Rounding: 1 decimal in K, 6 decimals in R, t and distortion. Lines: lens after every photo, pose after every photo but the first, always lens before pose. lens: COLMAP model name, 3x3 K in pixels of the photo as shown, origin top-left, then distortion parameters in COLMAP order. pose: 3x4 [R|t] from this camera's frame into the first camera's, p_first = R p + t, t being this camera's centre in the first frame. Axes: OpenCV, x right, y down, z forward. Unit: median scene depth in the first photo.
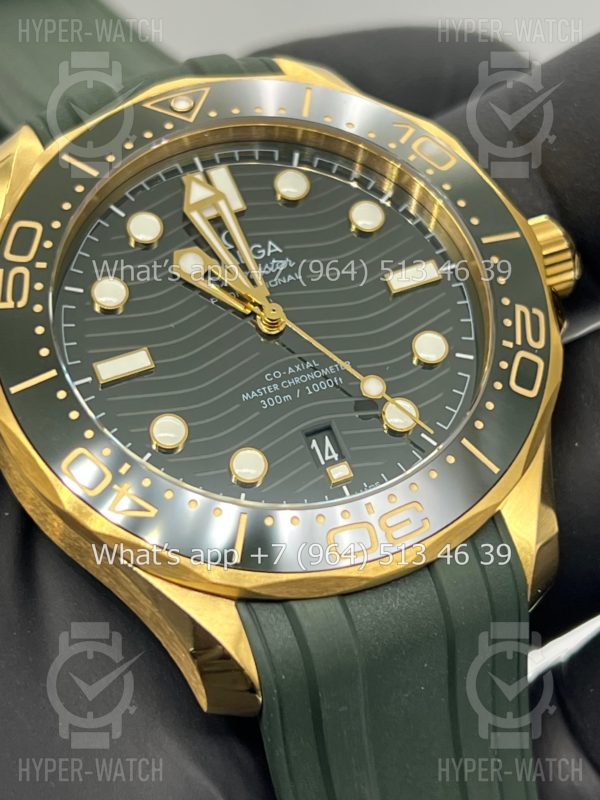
lens RADIAL K [[1876.7, 0, 300.0], [0, 1876.7, 400.0], [0, 0, 1]] dist [0.311848, -0.641808]
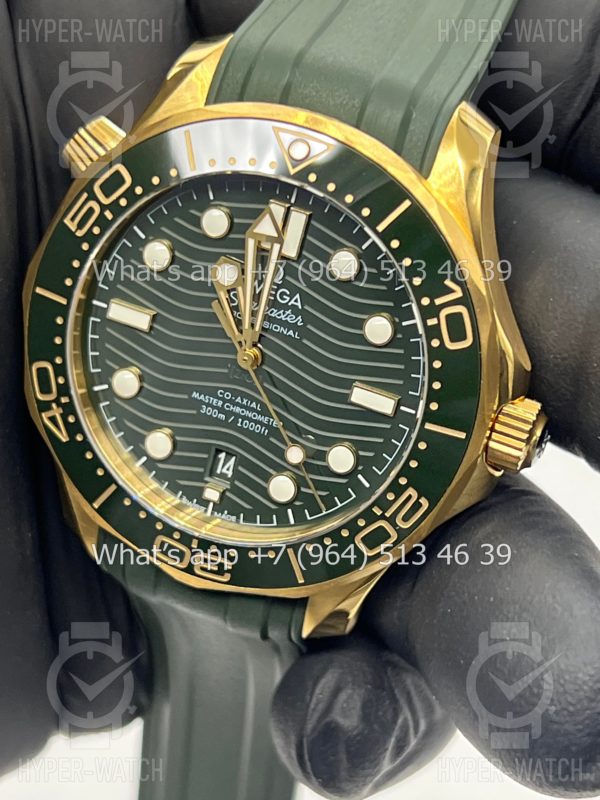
lens RADIAL K [[1876.7, 0, 300.0], [0, 1876.7, 400.0], [0, 0, 1]] dist [0.311848, -0.641808]
pose [[0.712585, 0.670131, -0.207718, 0.272225], [-0.358136, 0.602032, 0.713650, -0.885622], [0.603292, -0.434145, 0.668997, 0.221914]]
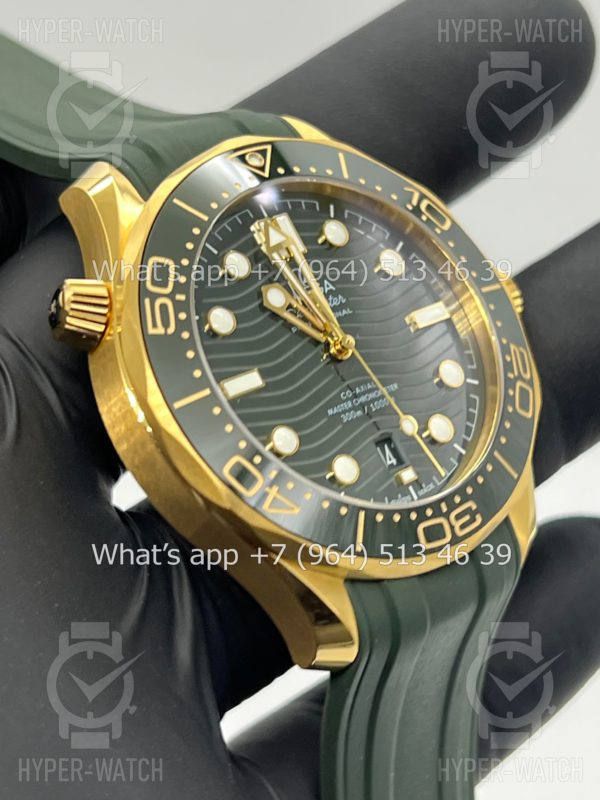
lens RADIAL K [[1826.8, 0, 300.0], [0, 1826.8, 400.0], [0, 0, 1]] dist [-0.026175, -0.109270]
pose [[0.912797, 0.026487, 0.407554, -0.527540], [-0.048836, 0.997814, 0.044529, -0.061048], [-0.405484, -0.060549, 0.912095, -0.076957]]
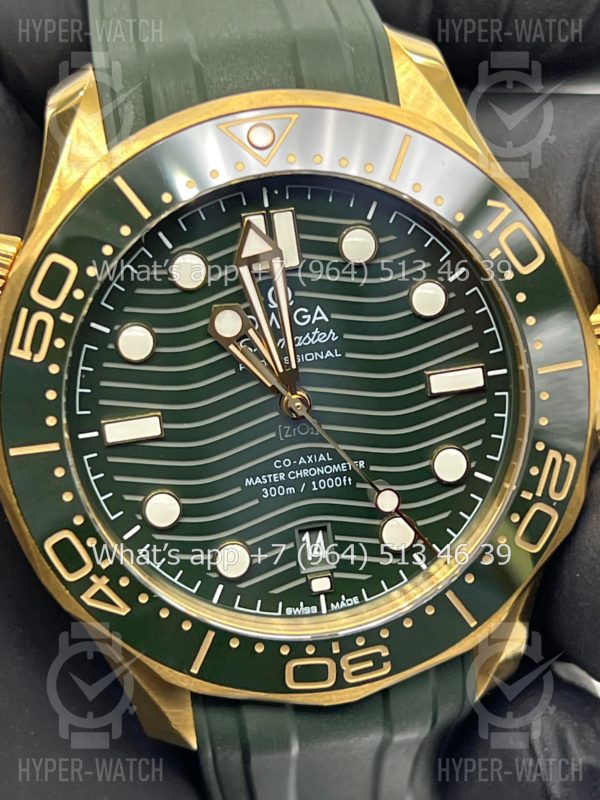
lens RADIAL K [[1876.7, 0, 300.0], [0, 1876.7, 400.0], [0, 0, 1]] dist [0.311848, -0.641808]
pose [[0.968232, 0.249640, 0.014398, -0.027664], [-0.219346, 0.820270, 0.528246, -0.553086], [0.120061, -0.514623, 0.848969, 0.194073]]
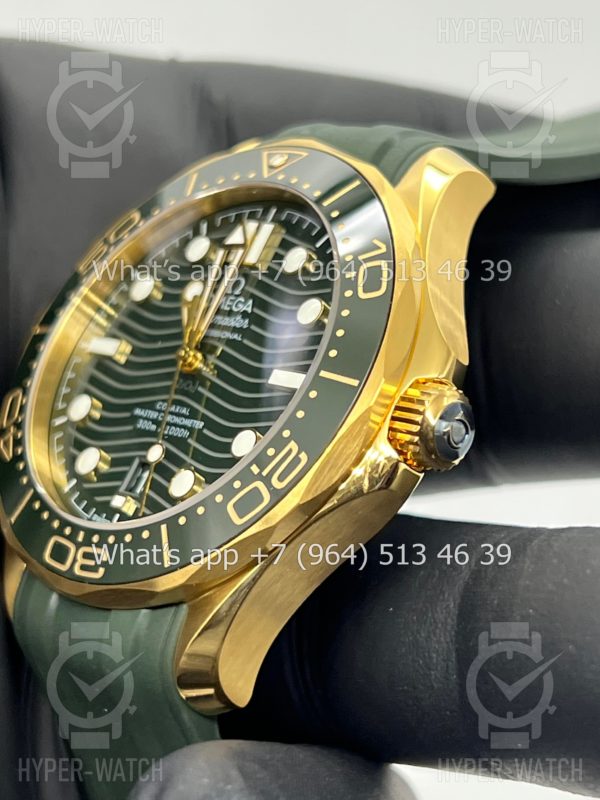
lens RADIAL K [[1876.7, 0, 300.0], [0, 1876.7, 400.0], [0, 0, 1]] dist [0.311848, -0.641808]
pose [[0.408119, 0.393434, -0.823801, 0.947096], [-0.307317, 0.908915, 0.281835, -0.359422], [0.859648, 0.138146, 0.491855, 0.514131]]
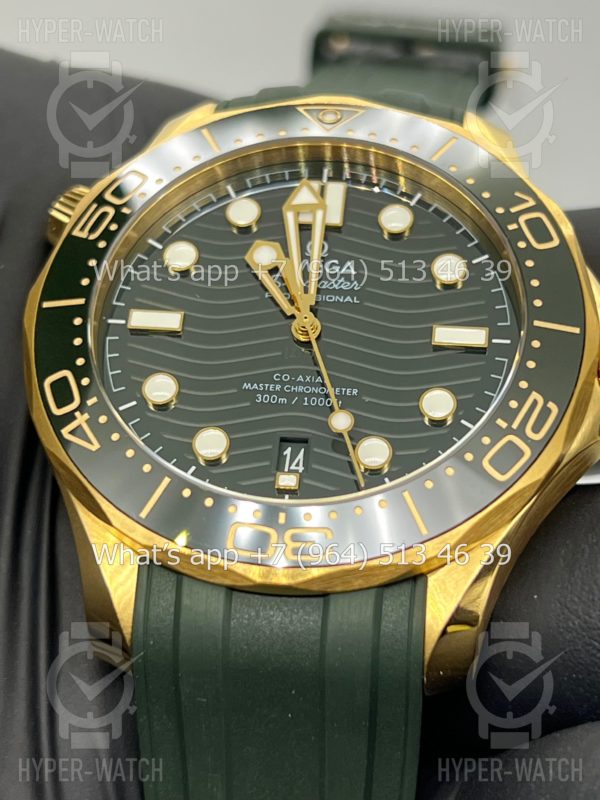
lens RADIAL K [[1876.7, 0, 300.0], [0, 1876.7, 400.0], [0, 0, 1]] dist [0.311848, -0.641808]
pose [[0.862380, 0.320529, -0.391870, 0.398498], [-0.349464, 0.936946, -0.002683, -0.001999], [0.366301, 0.139259, 0.920017, 0.063817]]
